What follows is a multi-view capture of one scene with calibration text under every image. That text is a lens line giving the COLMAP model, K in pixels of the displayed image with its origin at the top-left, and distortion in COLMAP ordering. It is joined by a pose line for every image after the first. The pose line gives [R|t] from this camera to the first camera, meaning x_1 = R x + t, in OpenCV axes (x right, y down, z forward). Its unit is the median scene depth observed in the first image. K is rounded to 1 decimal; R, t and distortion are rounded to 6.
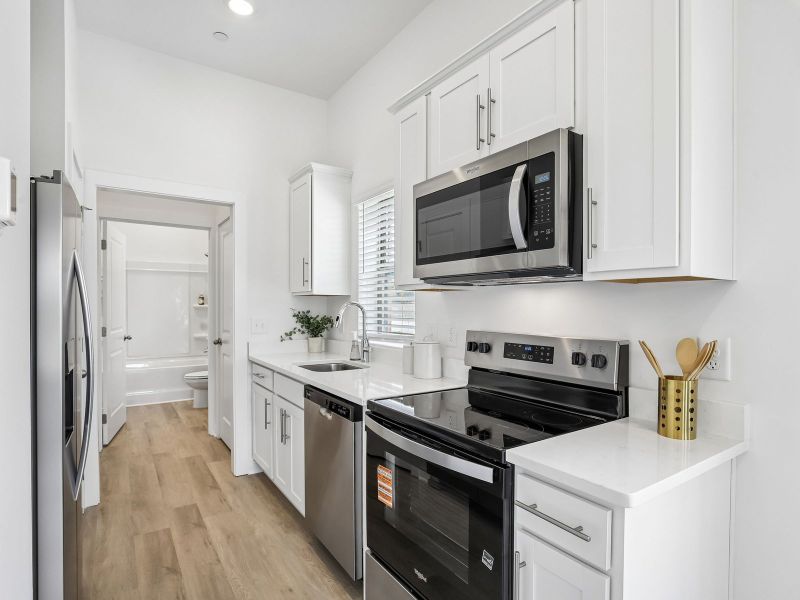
lens RADIAL K [[431.1, 0, 400.0], [0, 431.1, 300.0], [0, 0, 1]] dist [-0.102793, 0.000259]
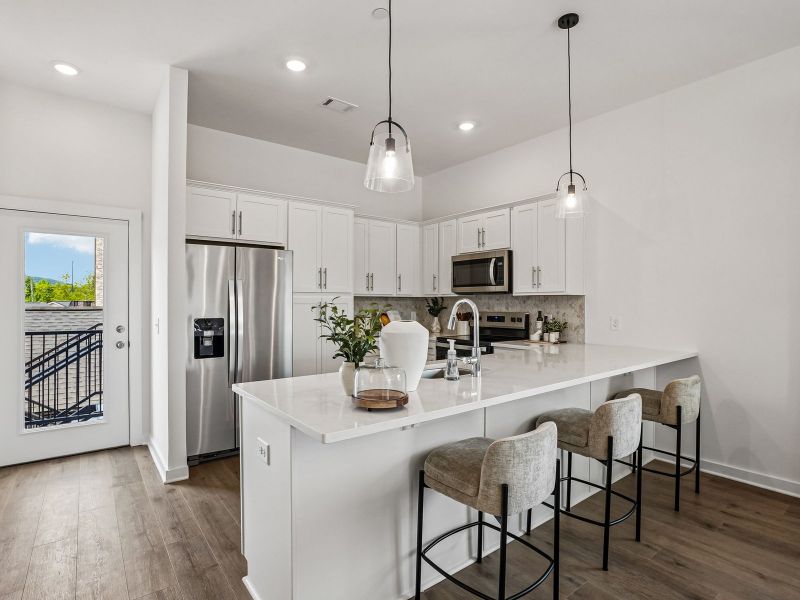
lens RADIAL K [[416.1, 0, 400.0], [0, 416.1, 300.0], [0, 0, 1]] dist [-0.024331, 0.001088]
pose [[0.998270, -0.014093, 0.057084, -0.598617], [0.013880, 0.999895, 0.004138, -0.029393], [-0.057137, -0.003339, 0.998361, -2.077130]]
